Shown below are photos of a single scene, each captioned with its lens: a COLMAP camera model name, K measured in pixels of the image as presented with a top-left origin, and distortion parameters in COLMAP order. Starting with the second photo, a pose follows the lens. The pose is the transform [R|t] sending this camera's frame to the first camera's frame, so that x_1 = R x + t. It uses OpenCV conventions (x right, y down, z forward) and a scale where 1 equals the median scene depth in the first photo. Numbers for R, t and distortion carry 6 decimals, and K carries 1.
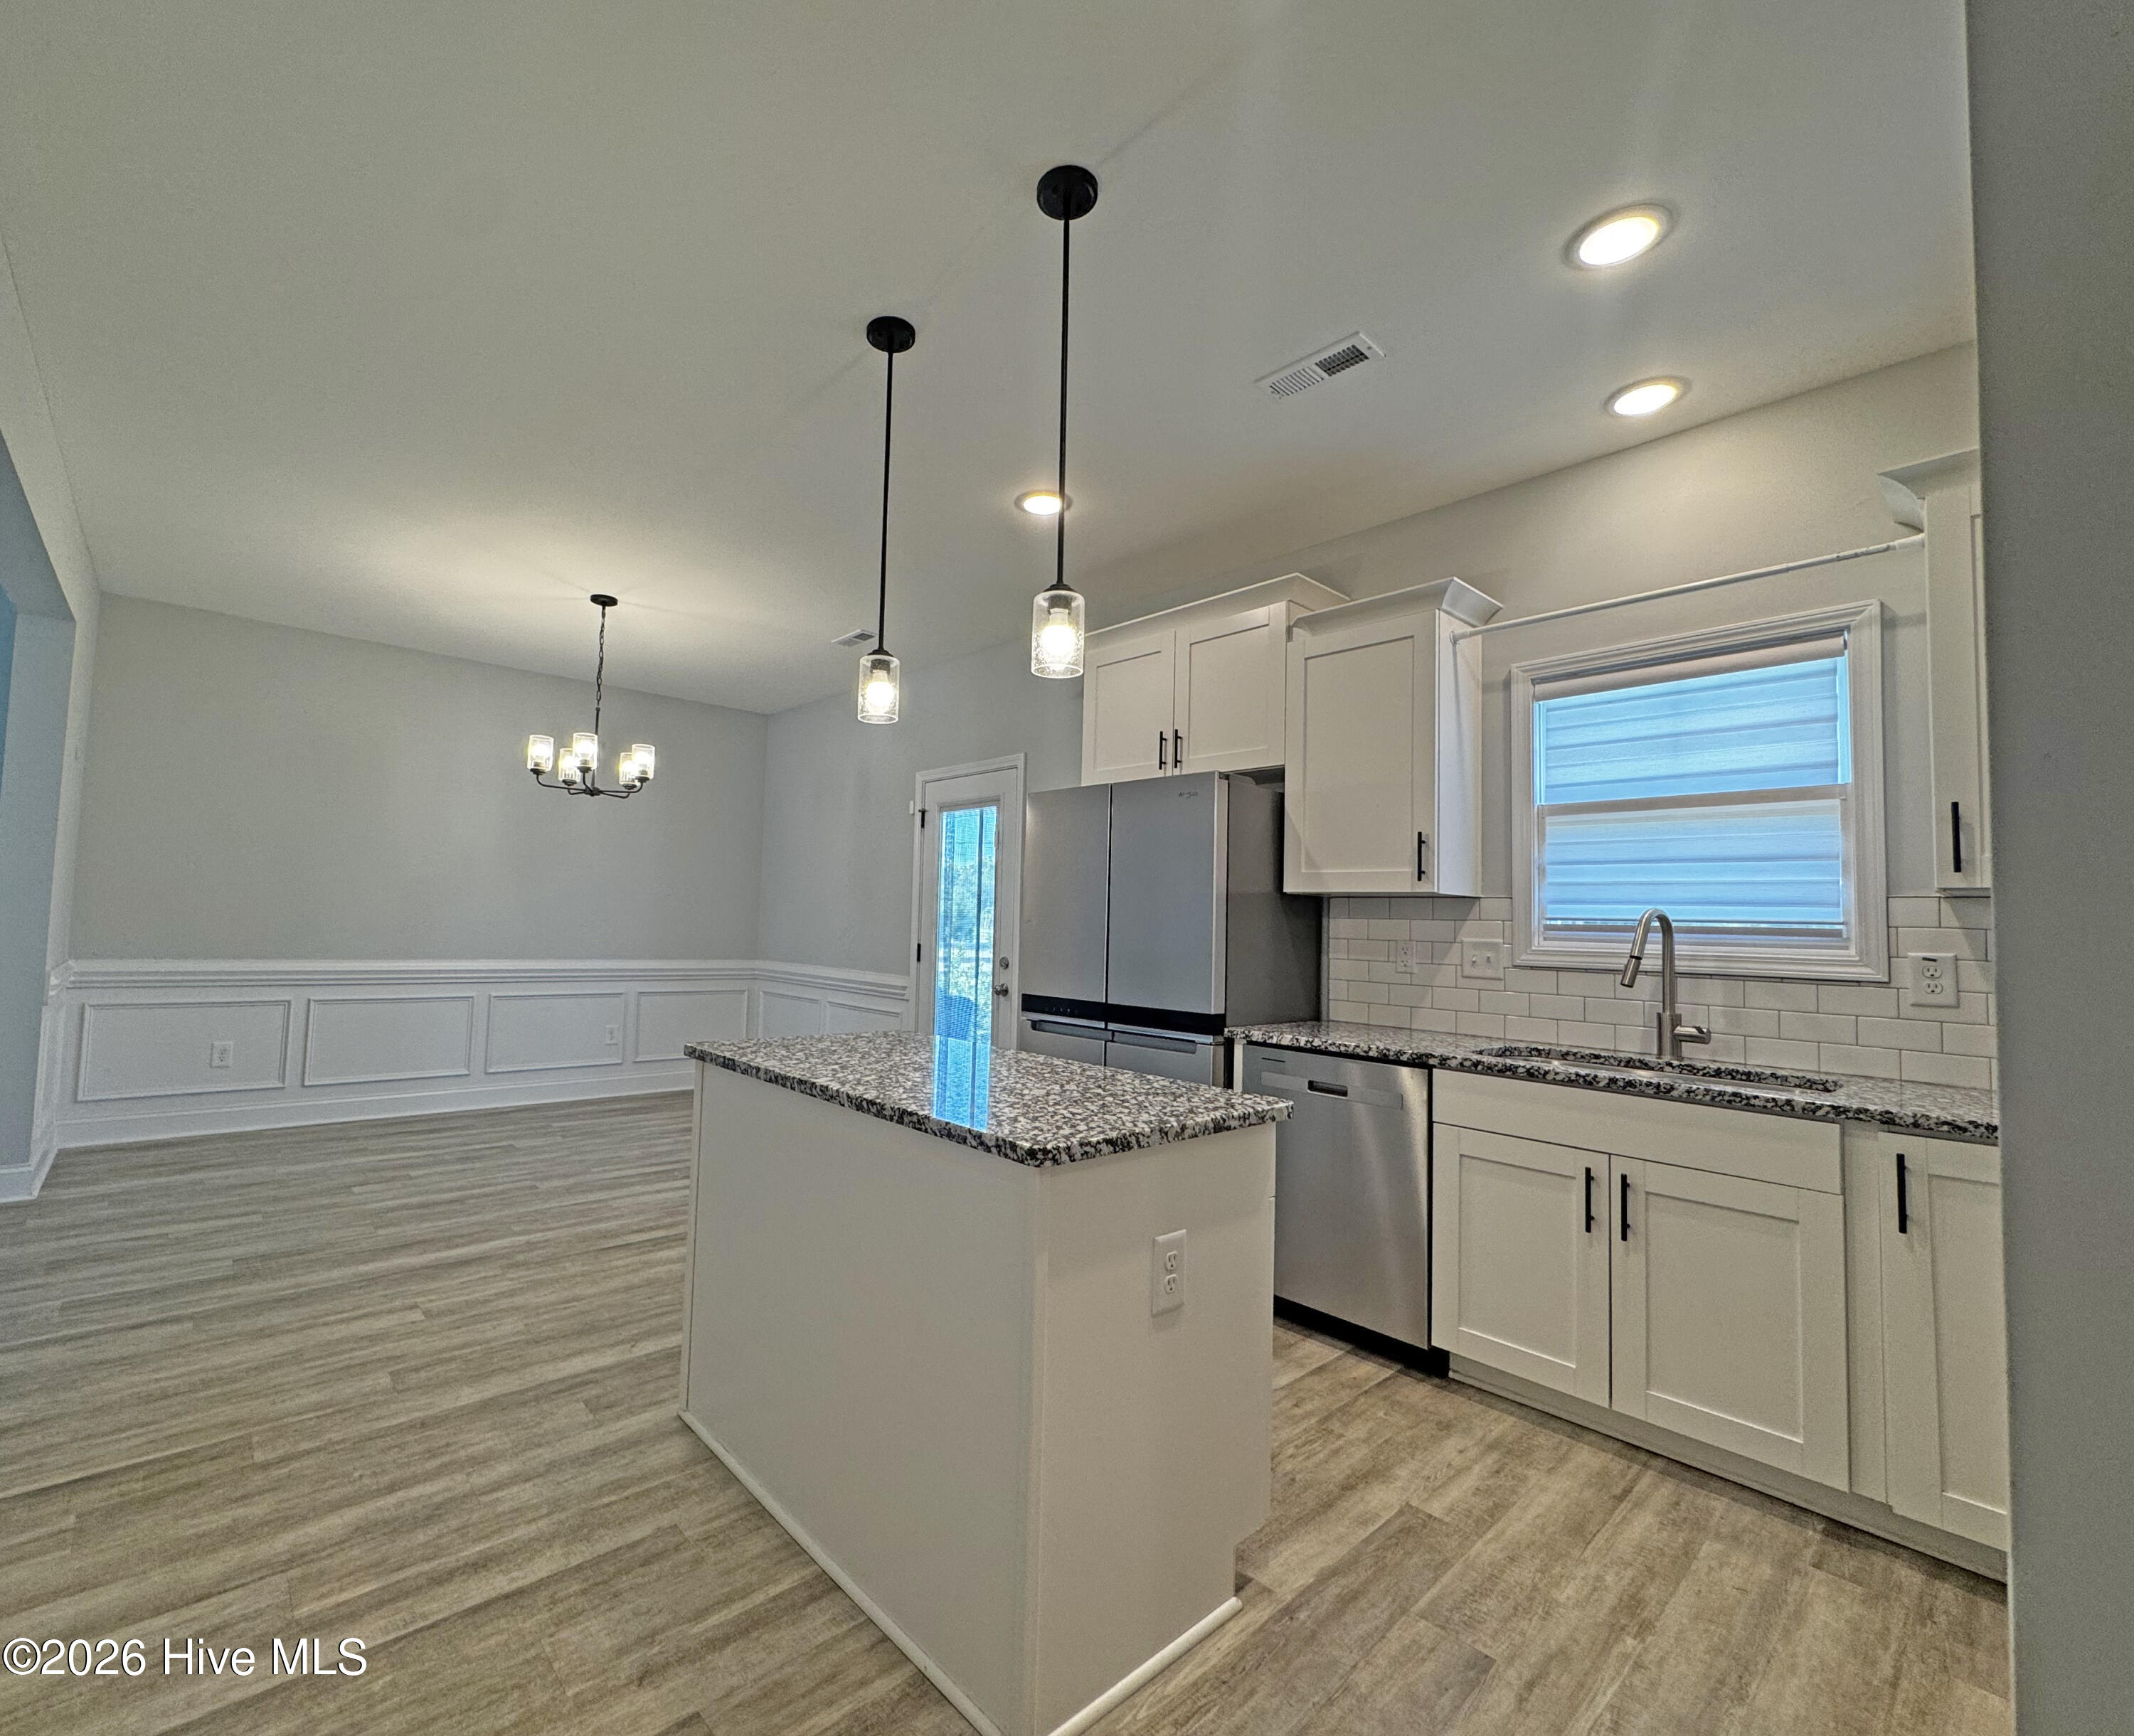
lens RADIAL K [[937.0, 0, 972.9], [0, 937.0, 870.5], [0, 0, 1]] dist [-0.000798, -0.000051]
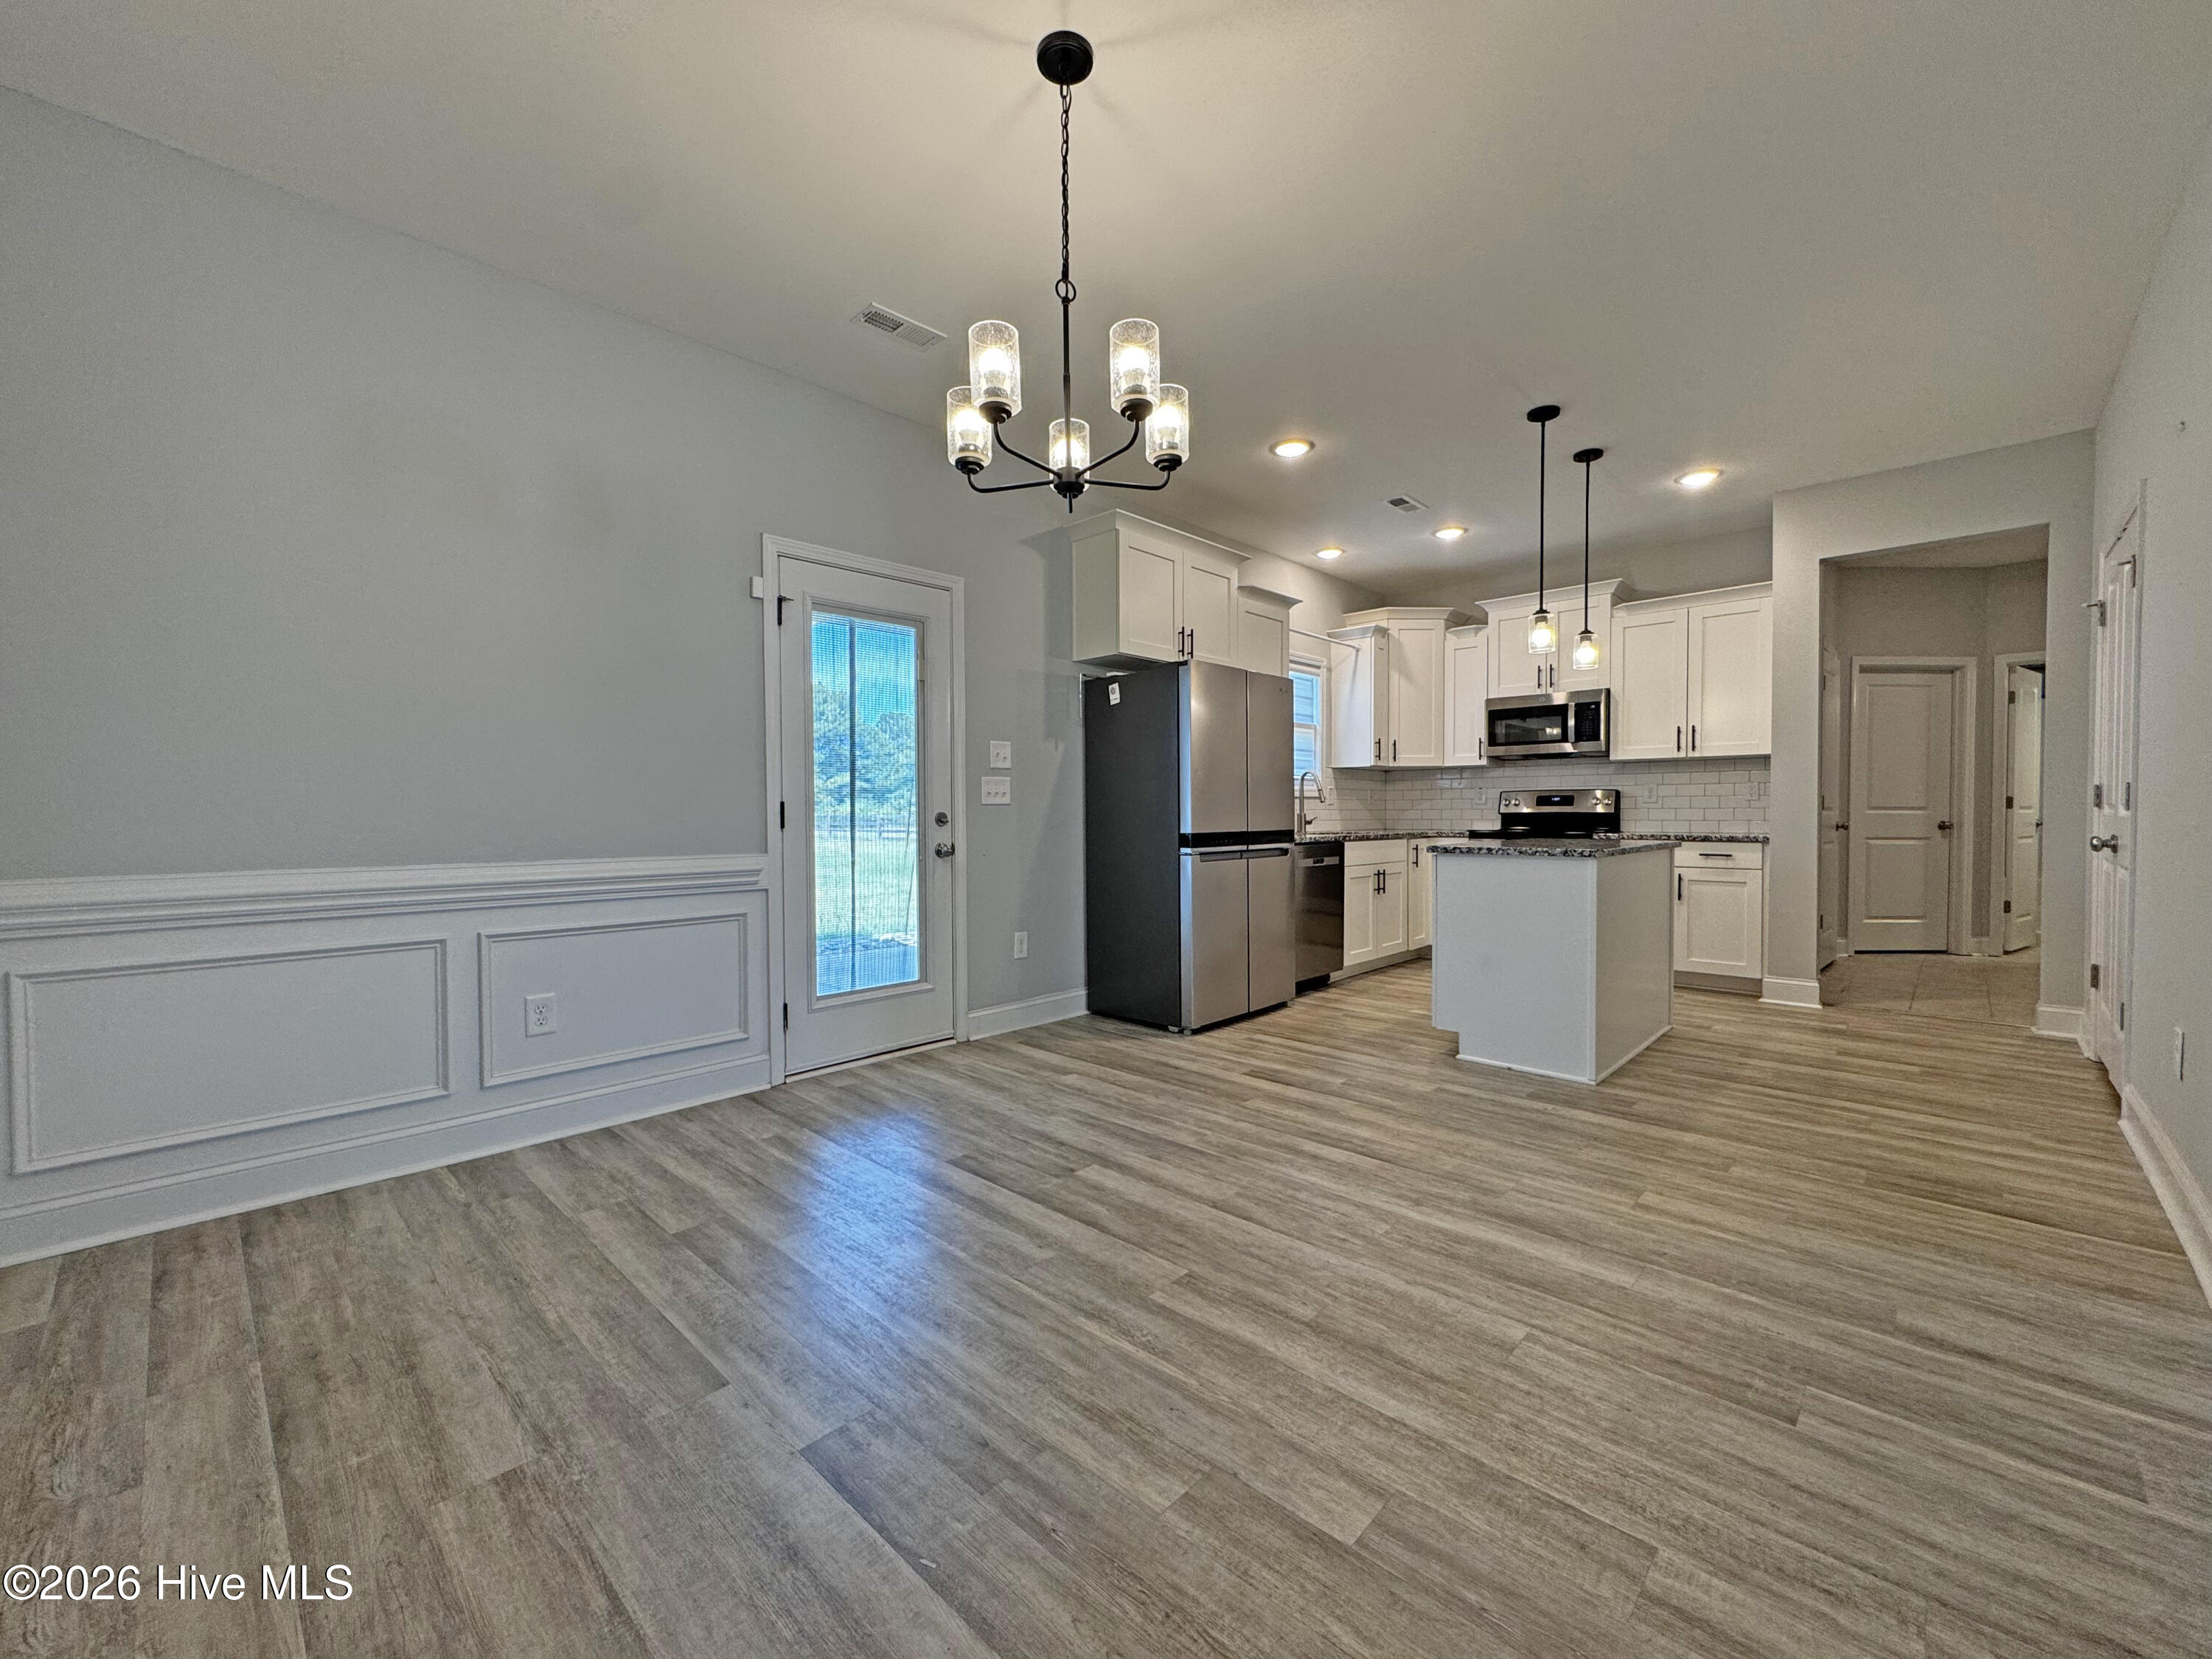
lens RADIAL K [[889.7, 0, 1111.1], [0, 889.7, 828.8], [0, 0, 1]] dist [-0.002249, 0.000384]
pose [[-0.107668, -0.050026, 0.992928, -1.465103], [-0.054183, 0.997544, 0.044383, 0.117452], [-0.992709, -0.049022, -0.110114, 1.738107]]
